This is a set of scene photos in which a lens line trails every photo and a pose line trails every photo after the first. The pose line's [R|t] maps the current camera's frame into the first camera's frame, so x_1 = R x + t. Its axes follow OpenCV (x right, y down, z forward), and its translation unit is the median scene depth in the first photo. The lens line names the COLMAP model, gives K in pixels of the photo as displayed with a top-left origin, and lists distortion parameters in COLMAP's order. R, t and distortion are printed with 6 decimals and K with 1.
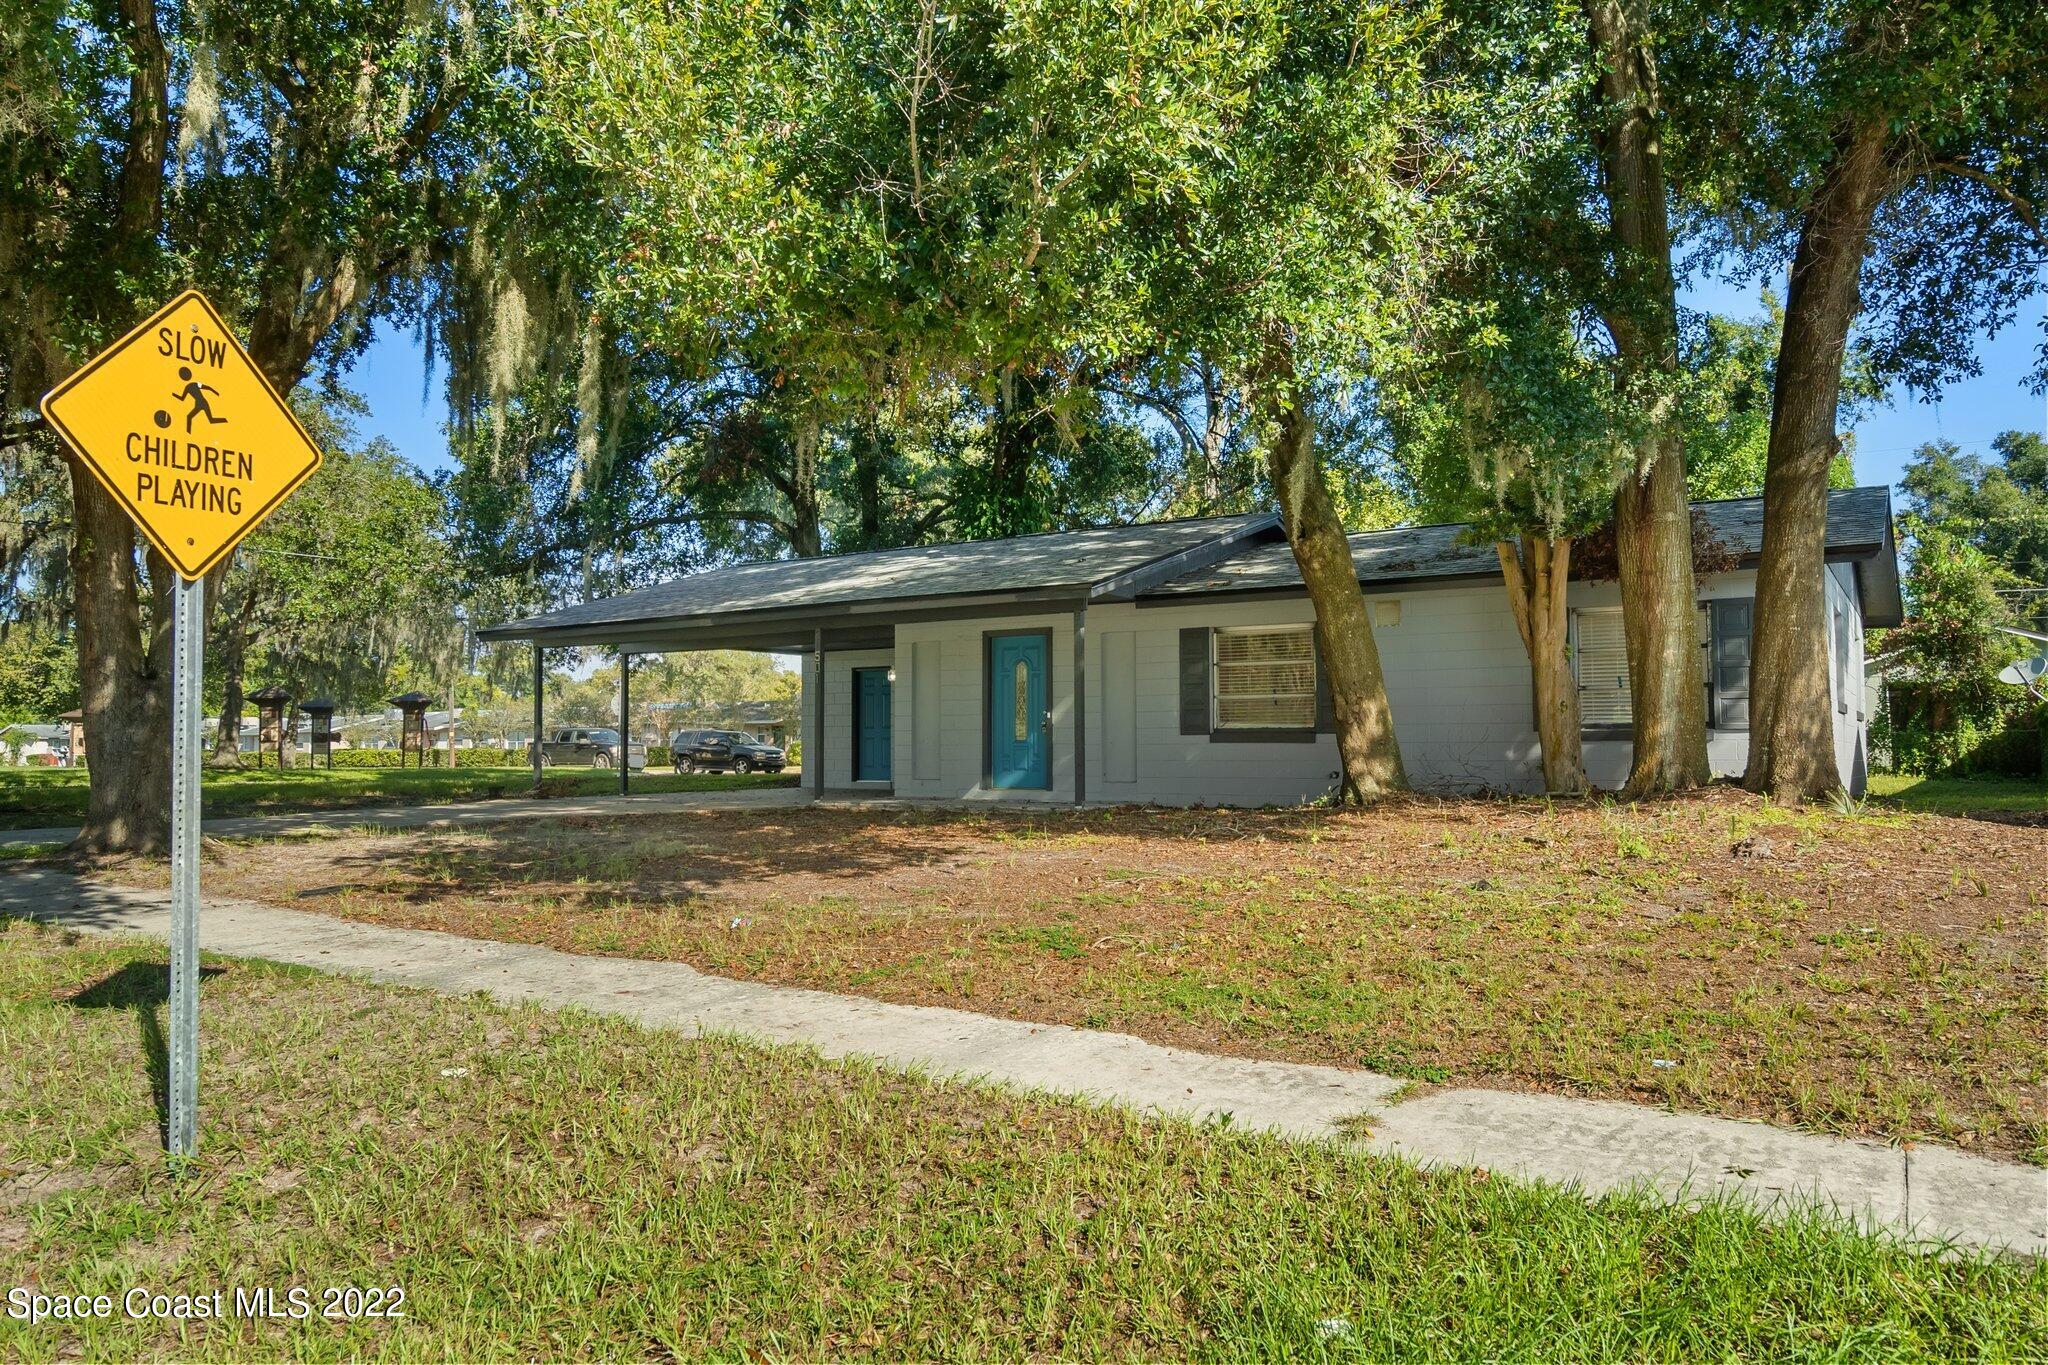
lens RADIAL K [[1433.1, 0, 1015.0], [0, 1433.1, 717.2], [0, 0, 1]] dist [-0.000706, 0.001196]
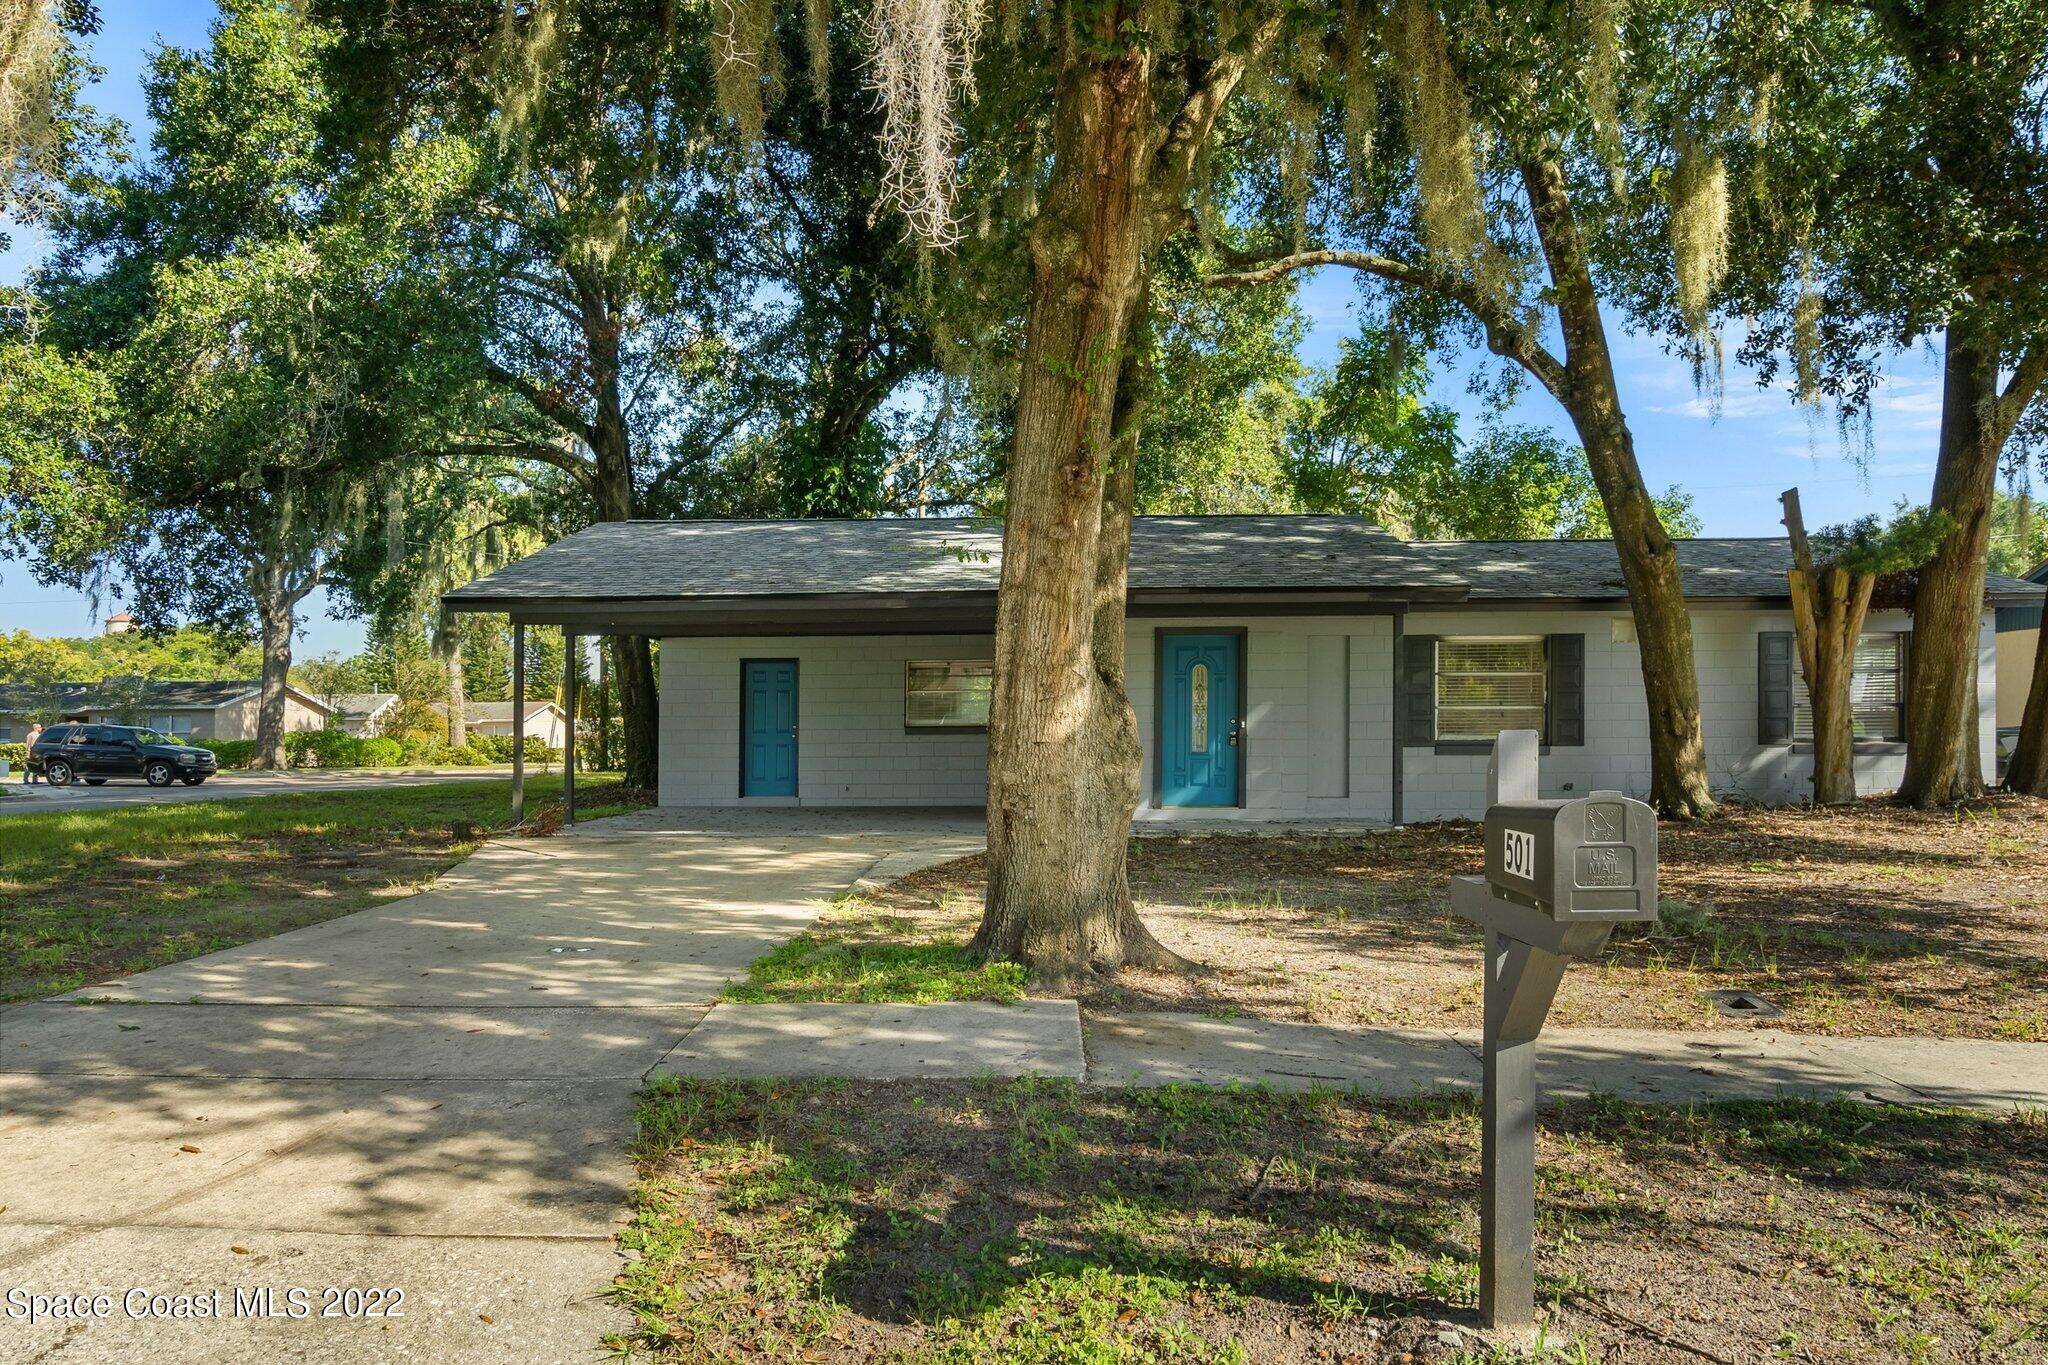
lens RADIAL K [[1433.1, 0, 1015.0], [0, 1433.1, 717.2], [0, 0, 1]] dist [-0.000706, 0.001196]
pose [[0.830922, 0.003049, 0.556380, -0.633446], [-0.008184, 0.999944, 0.006743, -0.011575], [-0.556329, -0.010156, 0.830900, 0.356622]]
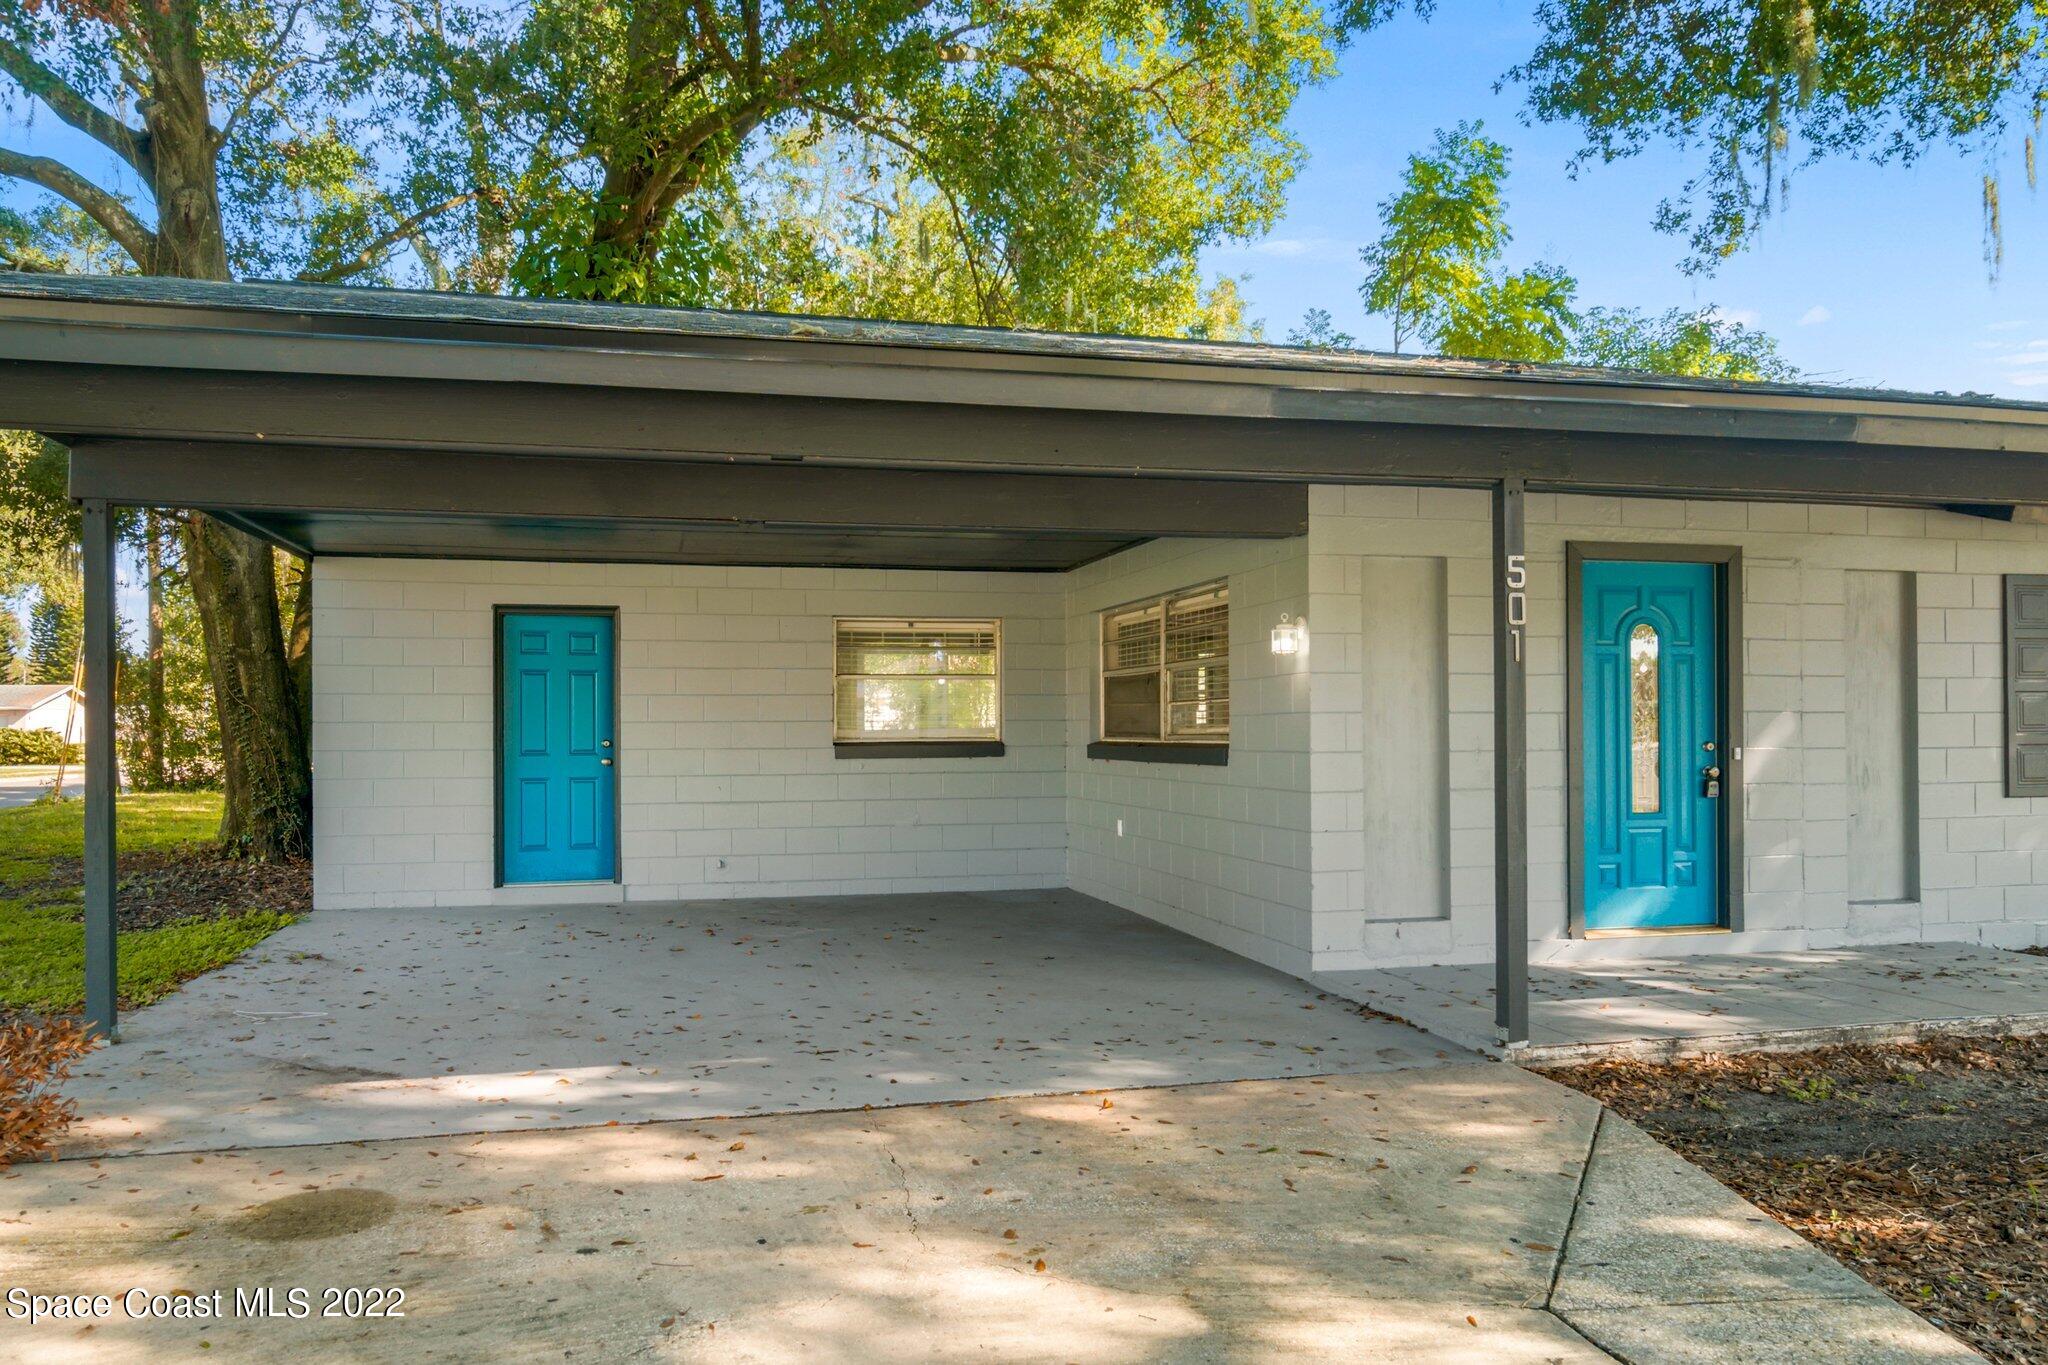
lens RADIAL K [[1433.1, 0, 1015.0], [0, 1433.1, 717.2], [0, 0, 1]] dist [-0.000706, 0.001196]
pose [[0.643990, 0.001574, 0.765032, -0.460650], [-0.015819, 0.999811, 0.011259, -0.014474], [-0.764870, -0.019353, 0.643894, 0.973756]]
